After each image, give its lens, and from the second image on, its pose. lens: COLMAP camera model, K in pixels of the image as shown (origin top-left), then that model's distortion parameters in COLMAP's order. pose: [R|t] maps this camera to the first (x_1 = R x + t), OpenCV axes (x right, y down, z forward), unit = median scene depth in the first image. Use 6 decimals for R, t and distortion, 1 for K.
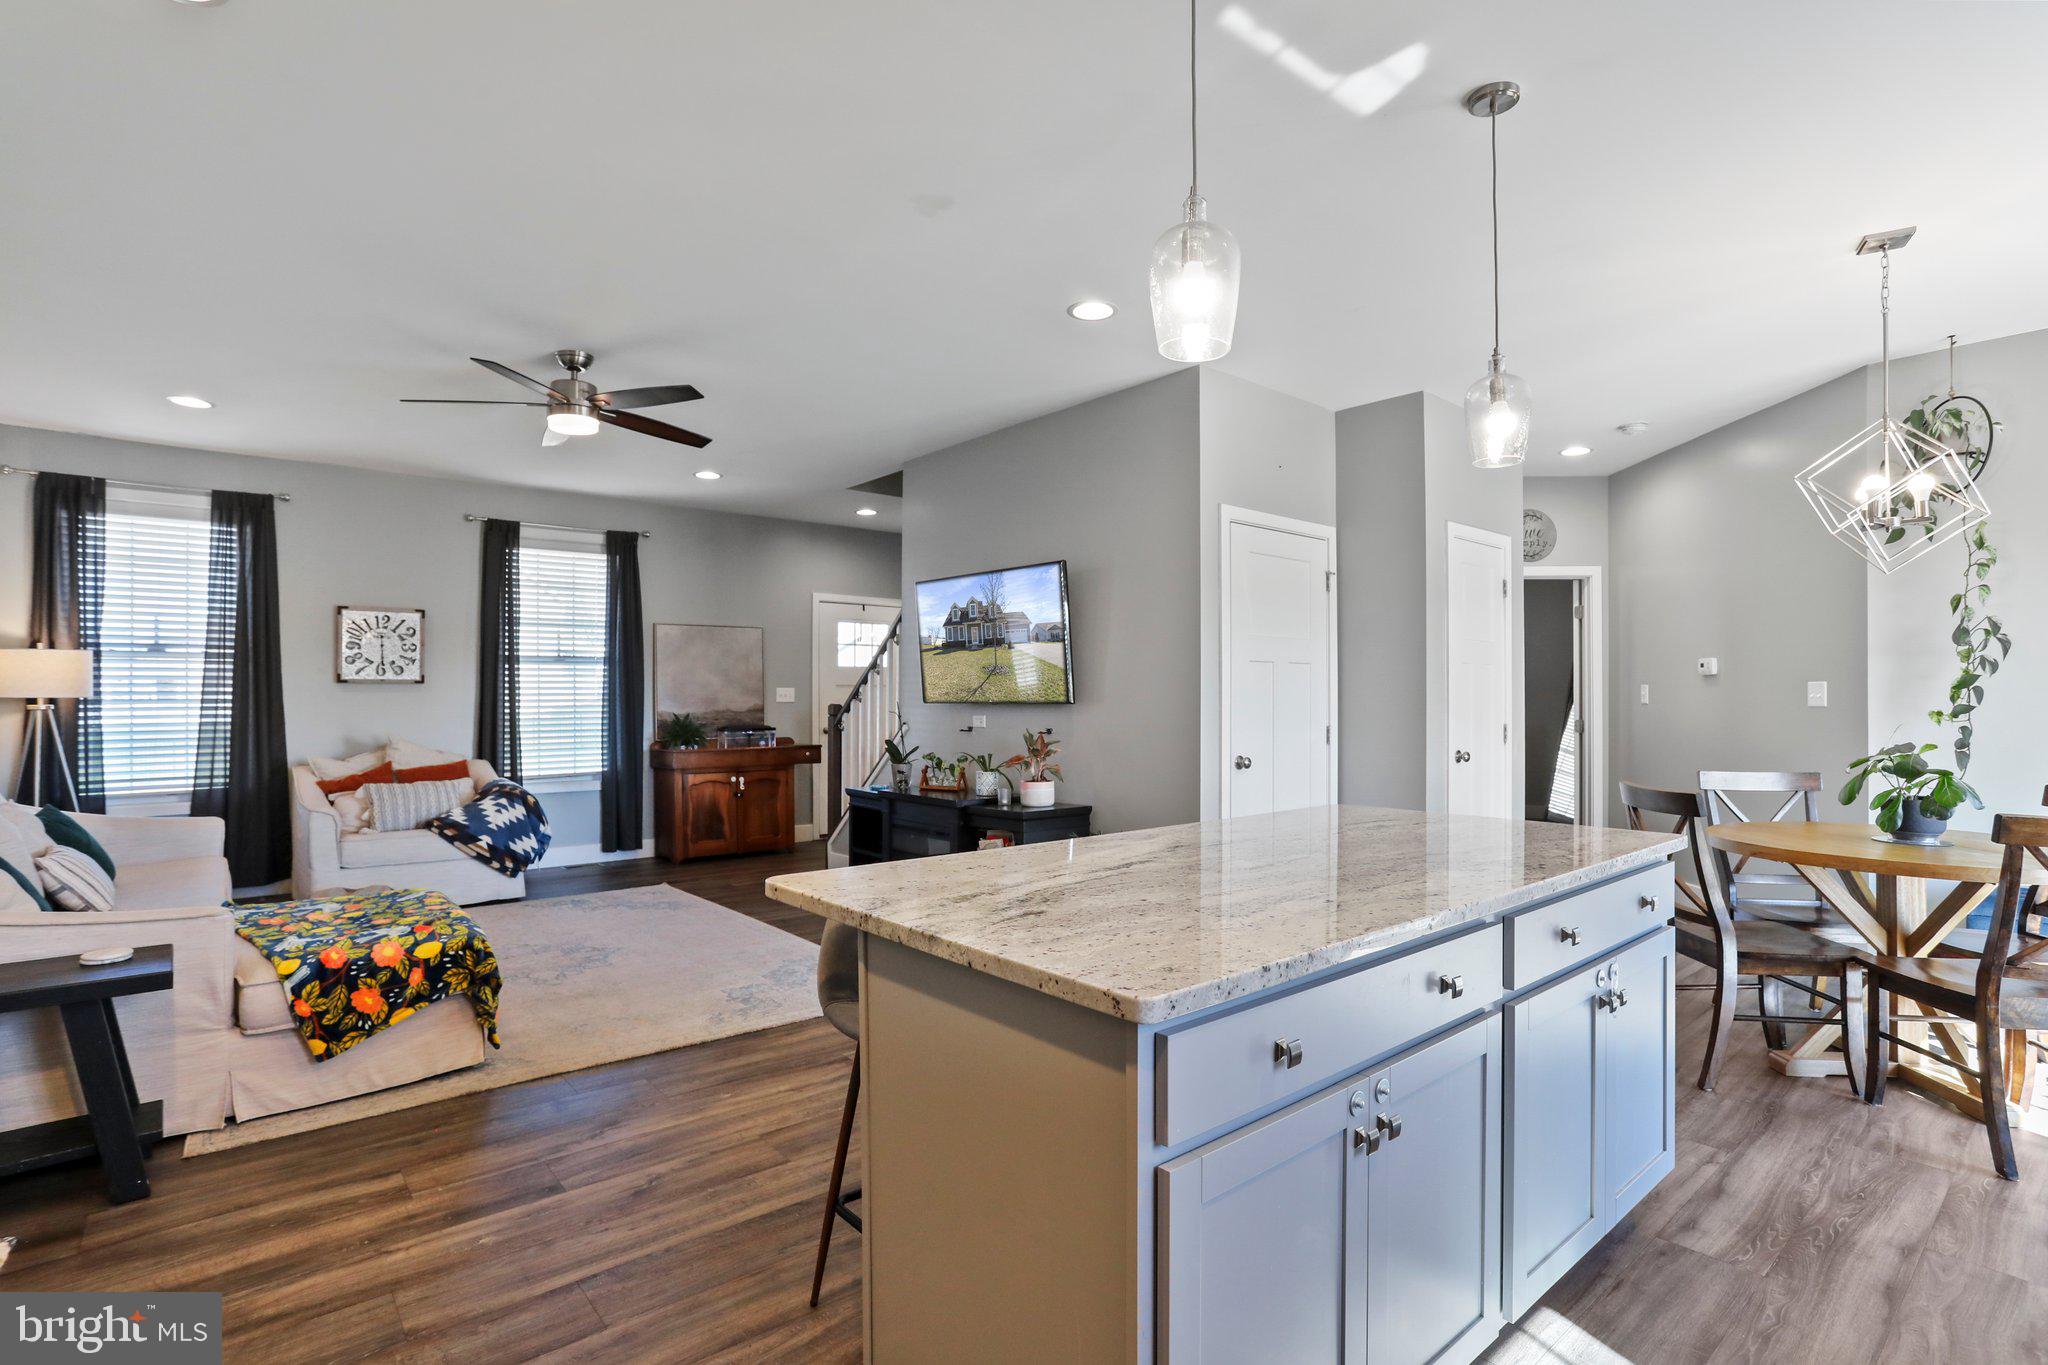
lens RADIAL K [[1002.8, 0, 1019.4], [0, 1002.8, 677.9], [0, 0, 1]] dist [0.004365, -0.001729]
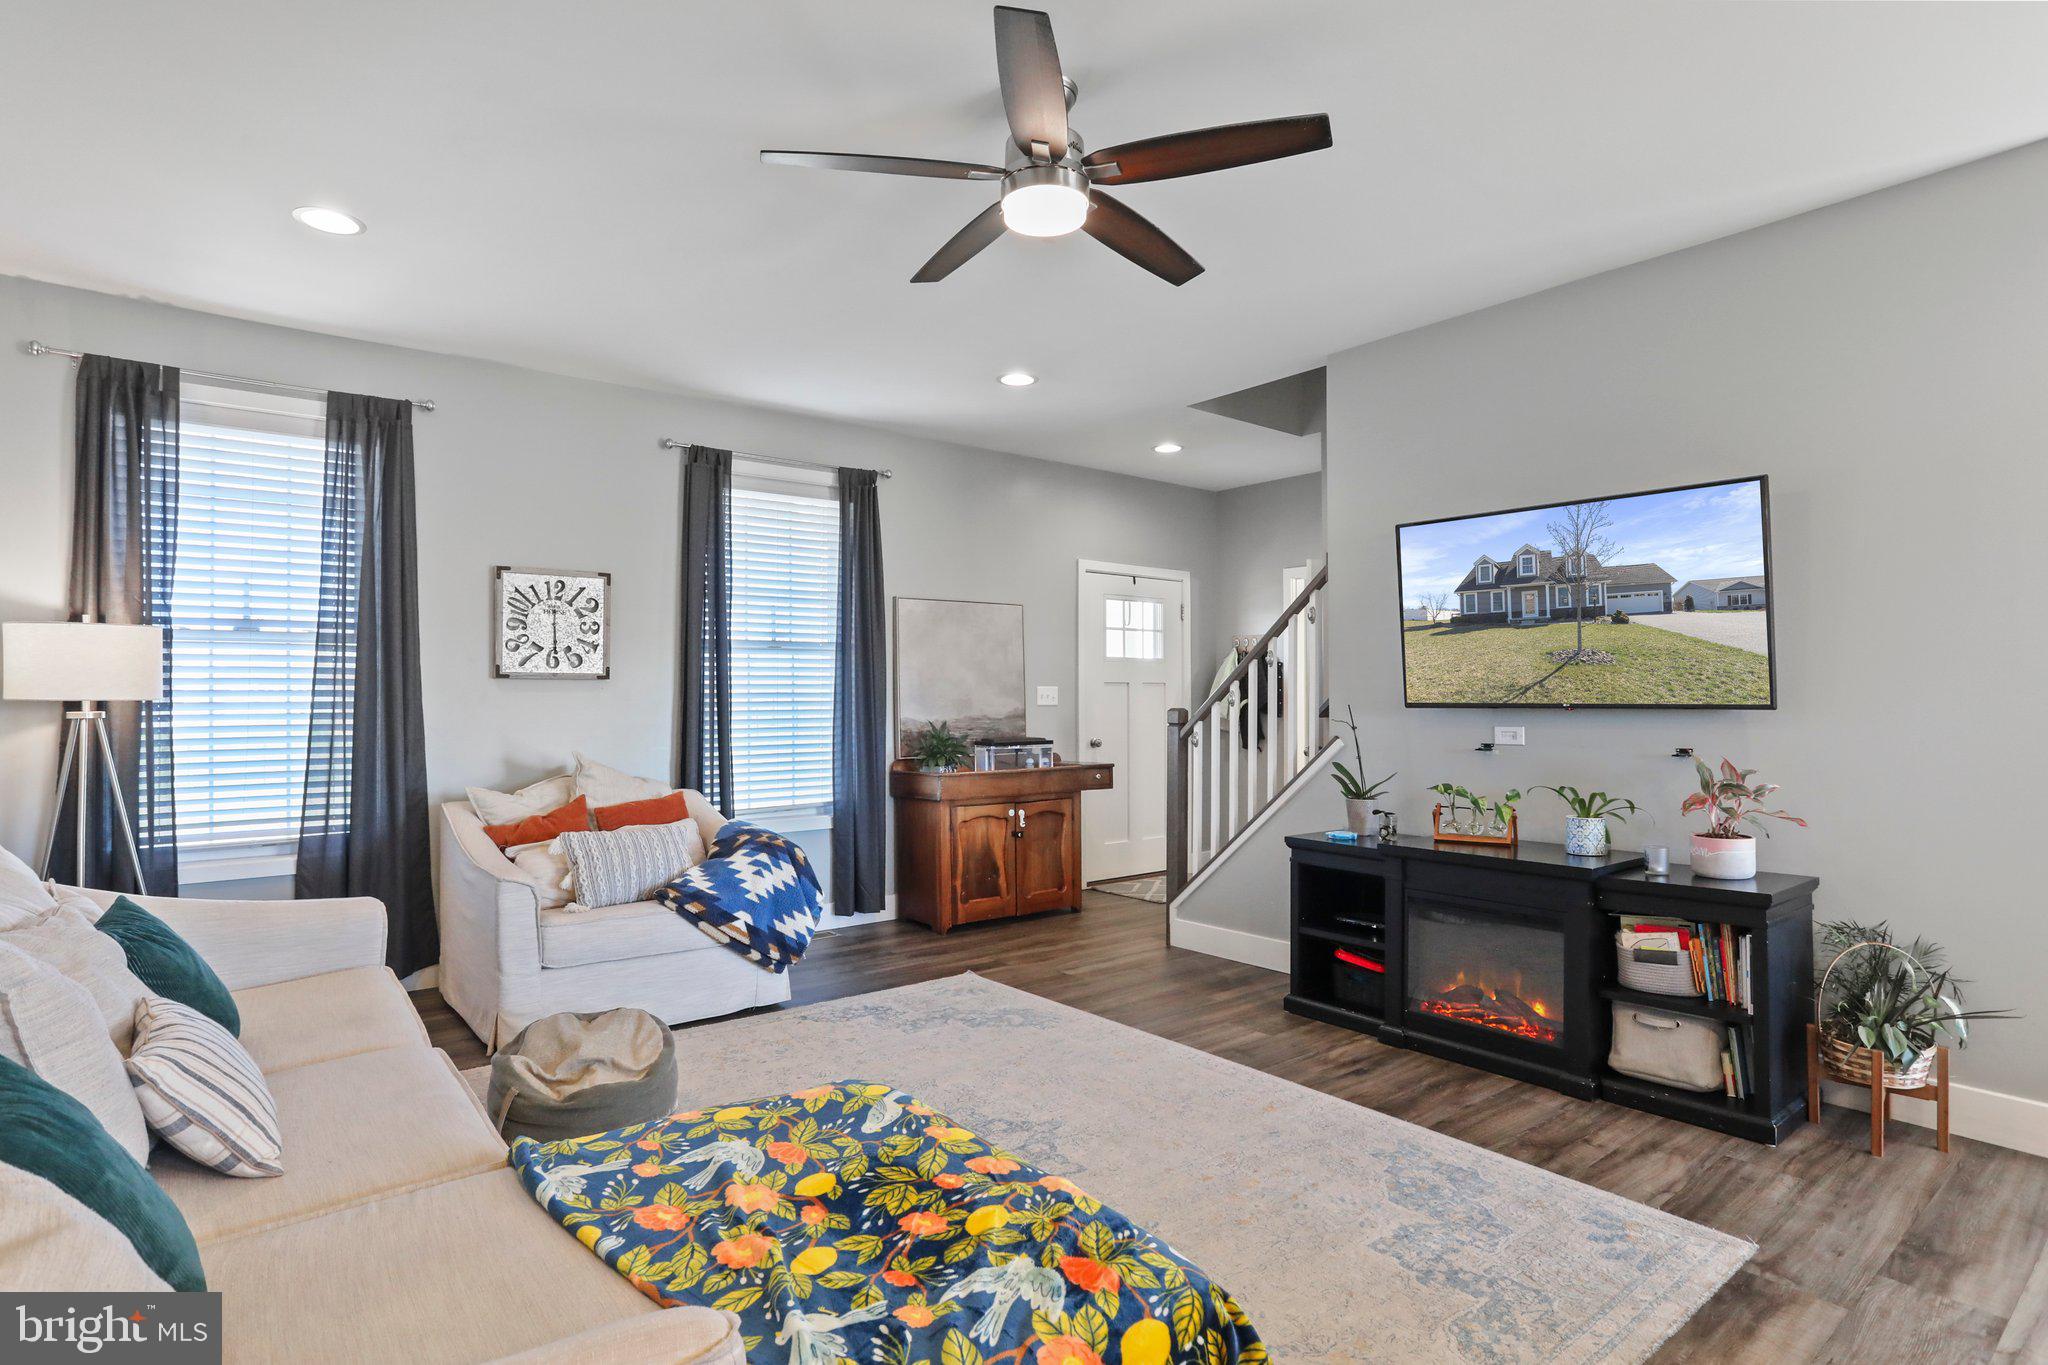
lens RADIAL K [[1028.1, 0, 1032.8], [0, 1028.1, 676.1], [0, 0, 1]] dist [-0.037322, 0.006590]
pose [[0.999963, 0.000143, 0.008597, -0.337497], [-0.000135, 1.000000, -0.000951, 0.004210], [-0.008597, 0.000950, 0.999963, 0.321096]]
